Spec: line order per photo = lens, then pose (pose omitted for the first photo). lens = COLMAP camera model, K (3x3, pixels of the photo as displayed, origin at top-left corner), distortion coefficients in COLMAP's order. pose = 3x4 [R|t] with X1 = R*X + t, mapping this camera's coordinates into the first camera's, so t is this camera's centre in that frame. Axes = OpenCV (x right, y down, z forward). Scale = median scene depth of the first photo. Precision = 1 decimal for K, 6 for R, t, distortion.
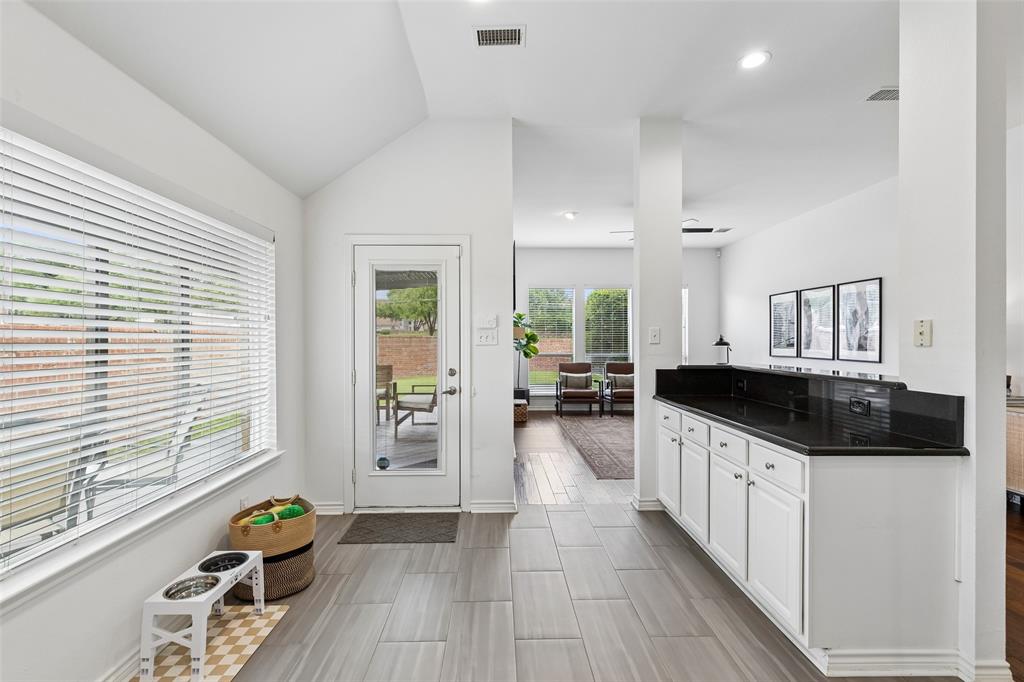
lens RADIAL K [[462.6, 0, 512.8], [0, 462.6, 342.9], [0, 0, 1]] dist [0.006359, 0.001211]
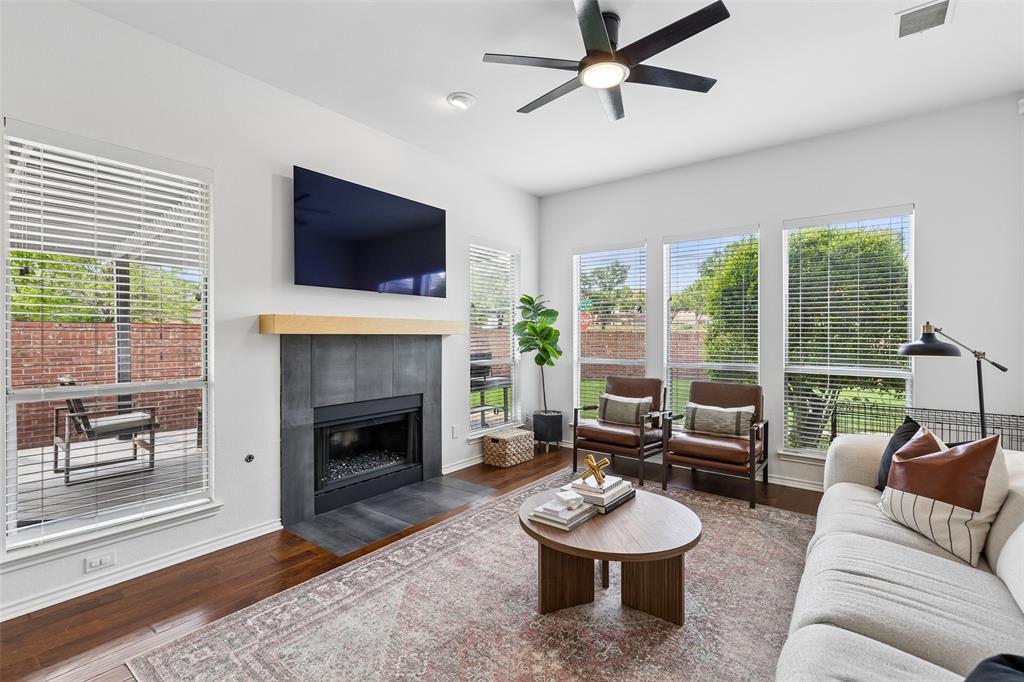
lens RADIAL K [[462.6, 0, 506.2], [0, 462.6, 340.0], [0, 0, 1]] dist [0.006359, 0.001211]
pose [[0.767660, 0.007744, -0.640810, 0.398460], [-0.007363, 0.999968, 0.003264, -0.003894], [0.640815, 0.002212, 0.767692, 0.486827]]
